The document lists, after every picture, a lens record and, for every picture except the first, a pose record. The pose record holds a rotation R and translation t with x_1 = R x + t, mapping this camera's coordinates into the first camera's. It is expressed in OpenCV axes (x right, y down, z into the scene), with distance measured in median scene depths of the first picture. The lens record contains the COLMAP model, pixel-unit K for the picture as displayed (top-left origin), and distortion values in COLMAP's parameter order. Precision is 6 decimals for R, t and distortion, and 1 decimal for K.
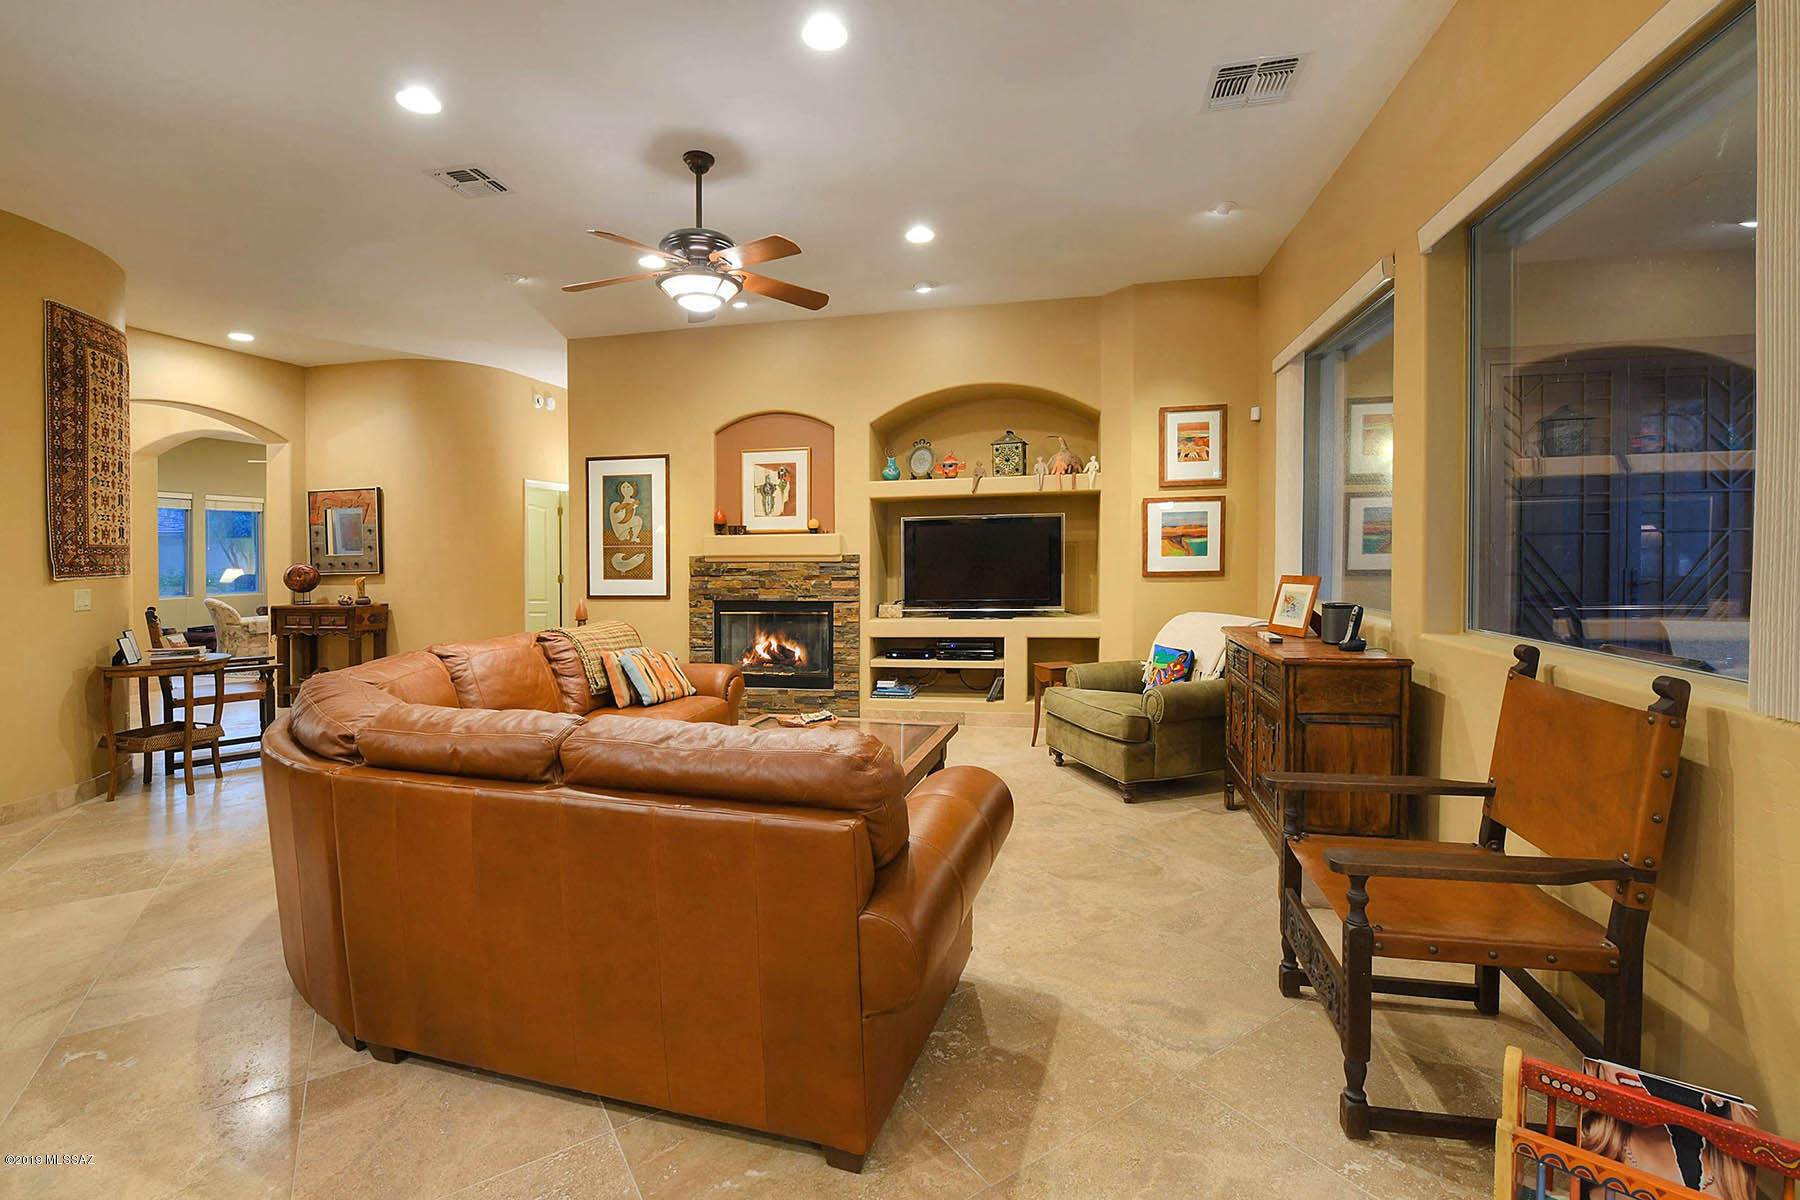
lens RADIAL K [[766.5, 0, 922.2], [0, 766.5, 530.7], [0, 0, 1]] dist [-0.009137, -0.000145]
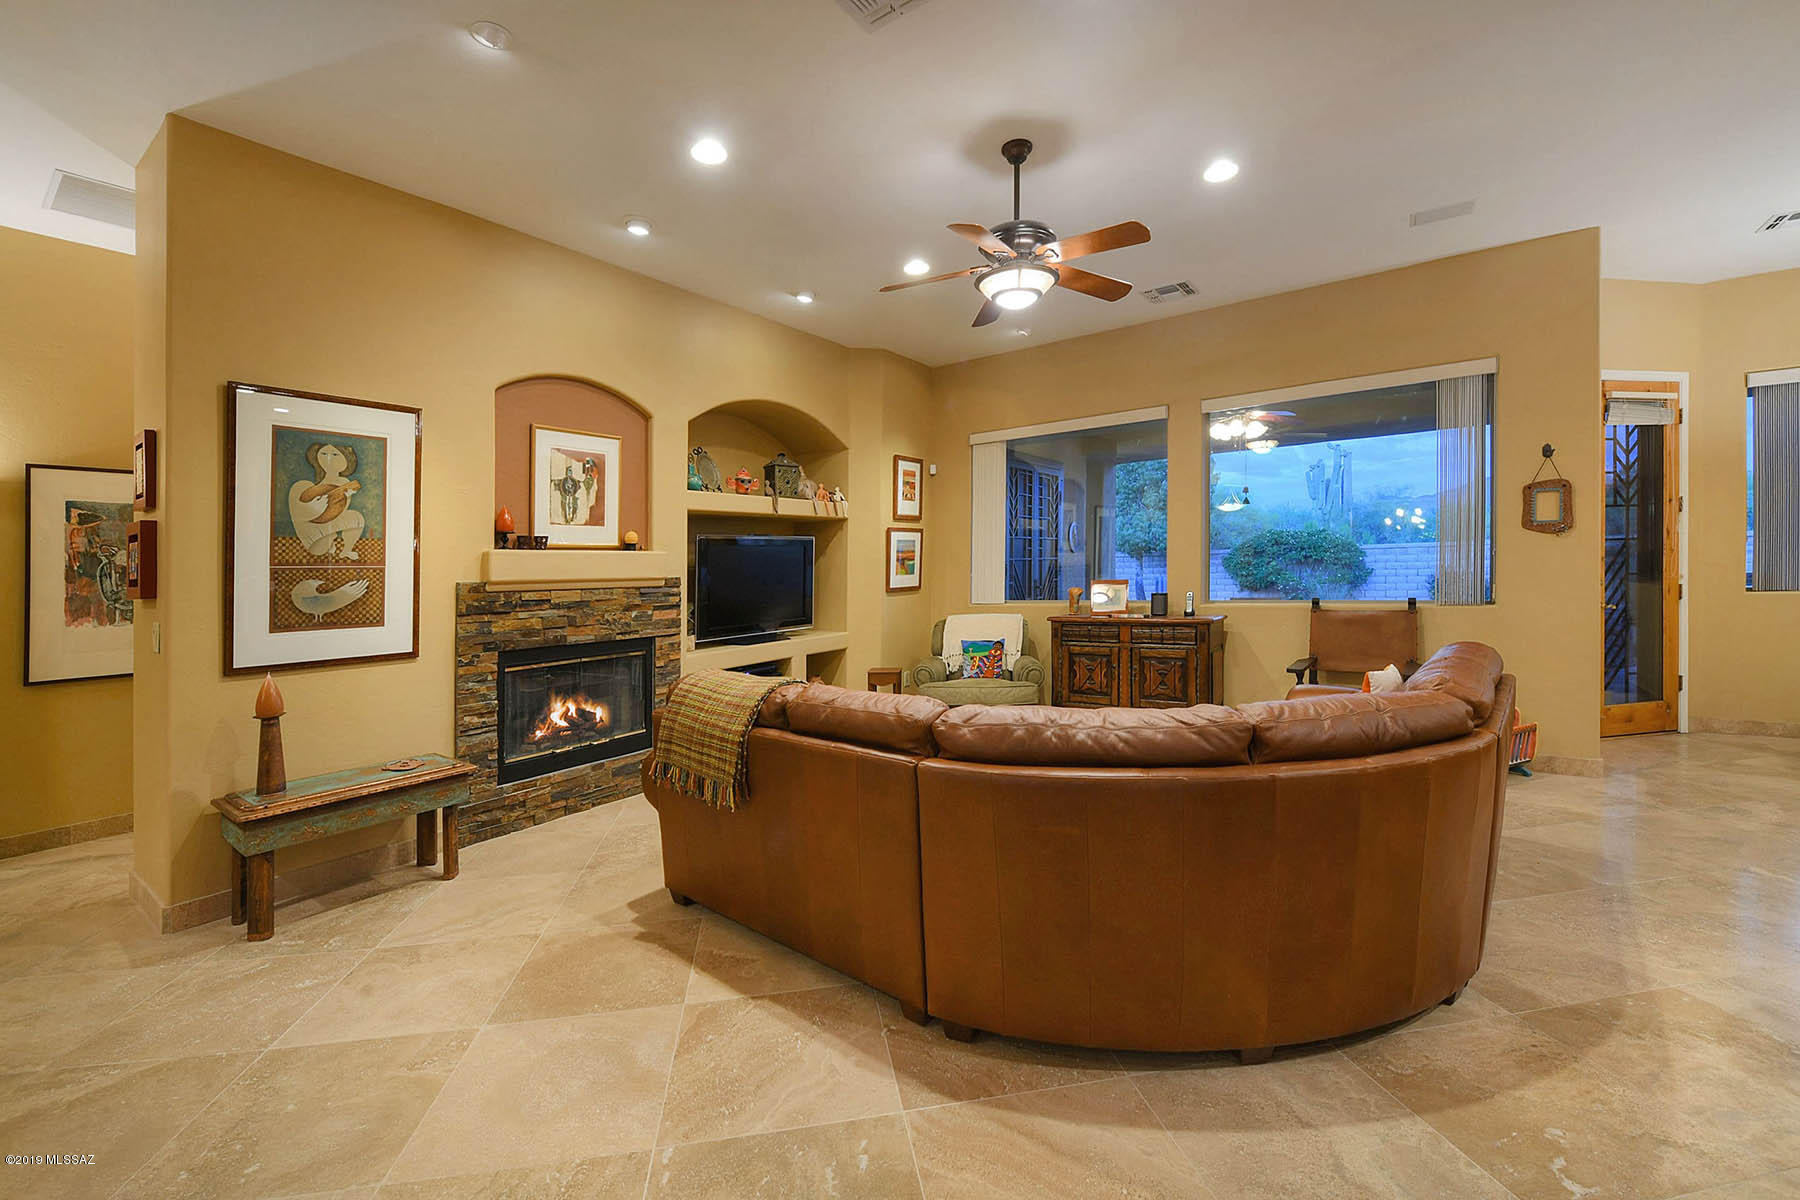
lens RADIAL K [[754.3, 0, 897.2], [0, 754.3, 567.8], [0, 0, 1]] dist [-0.017110, -0.000369]
pose [[0.417465, 0.004751, 0.908681, -0.715824], [0.002113, 0.999979, -0.006200, 0.026379], [-0.908691, 0.004508, 0.417446, 0.444307]]
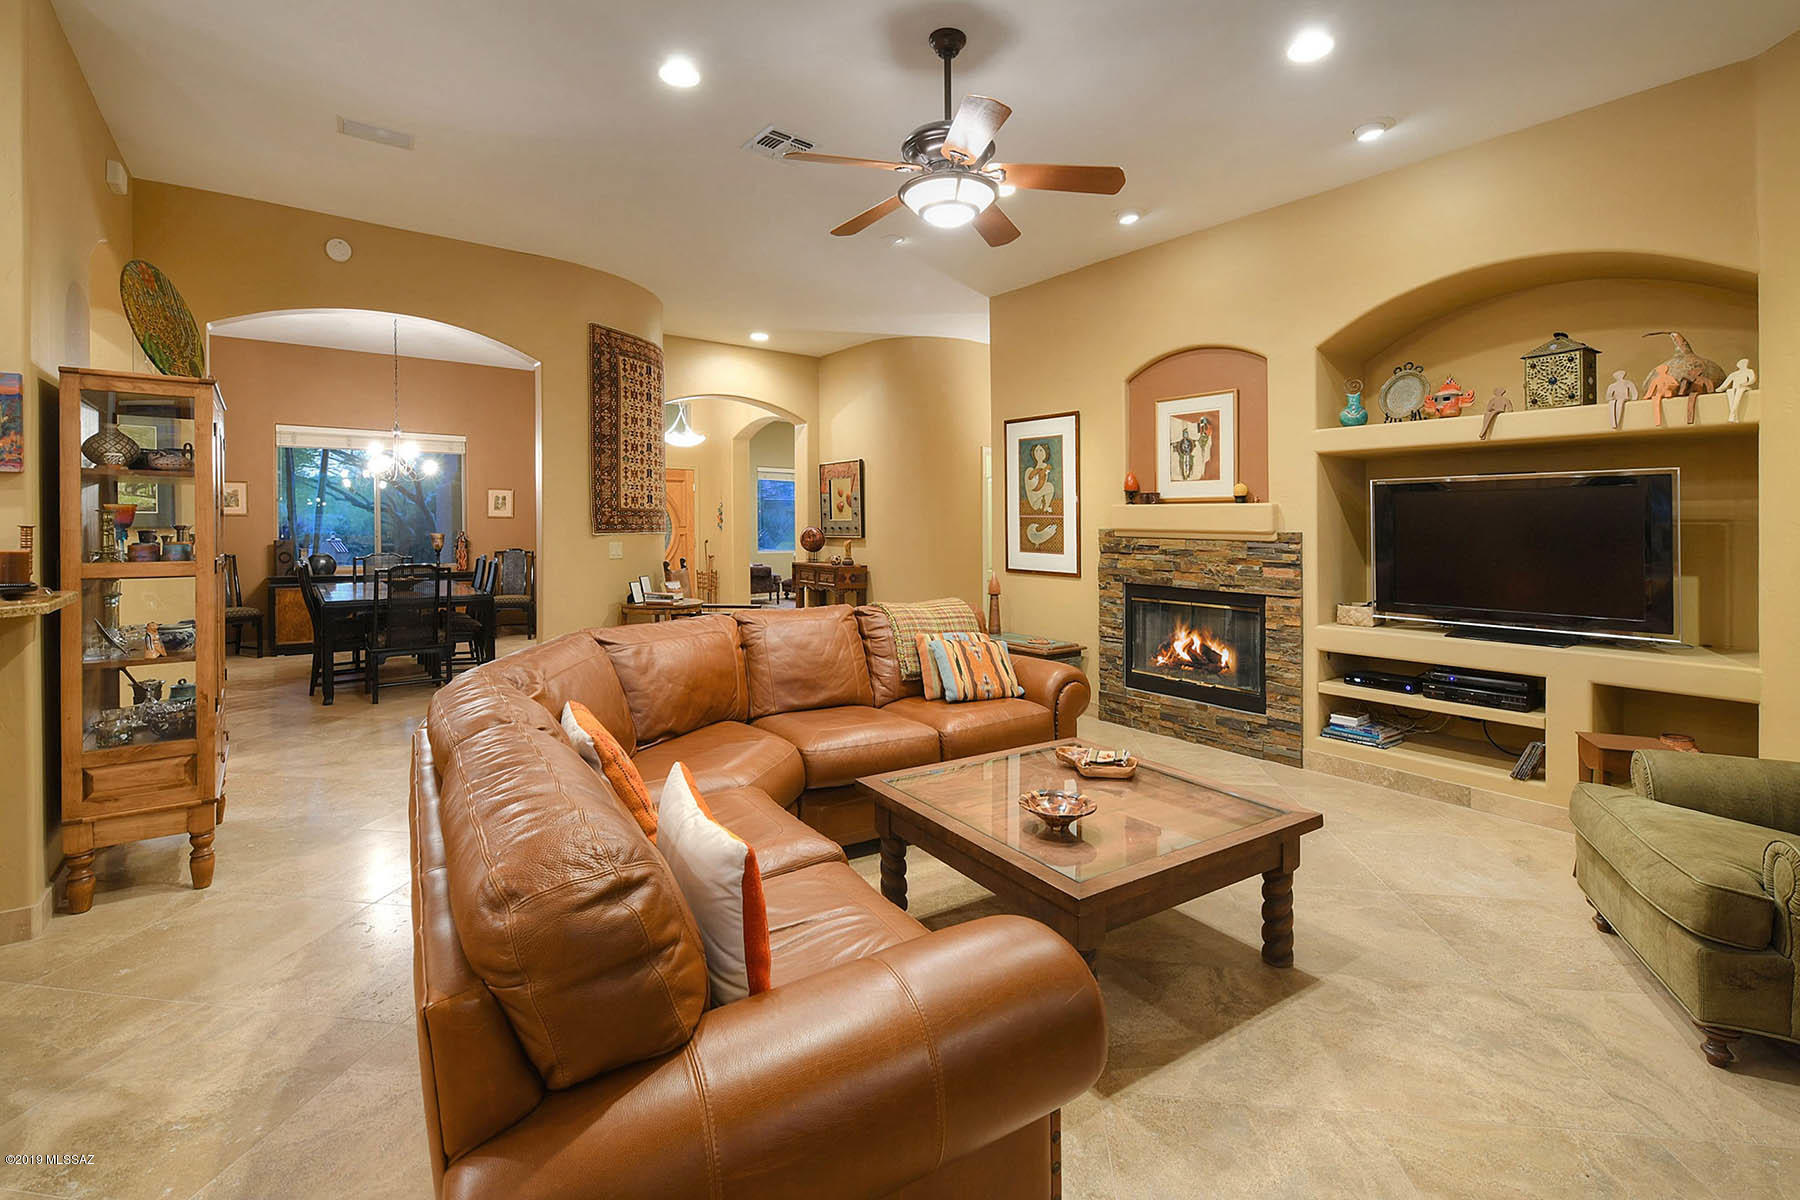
lens RADIAL K [[814.6, 0, 945.9], [0, 814.6, 493.1], [0, 0, 1]] dist [-0.009578, -0.000526]
pose [[0.763814, -0.003050, -0.645430, 0.152848], [-0.003725, 0.999951, -0.009133, 0.002617], [0.645426, 0.009380, 0.763765, 0.204728]]
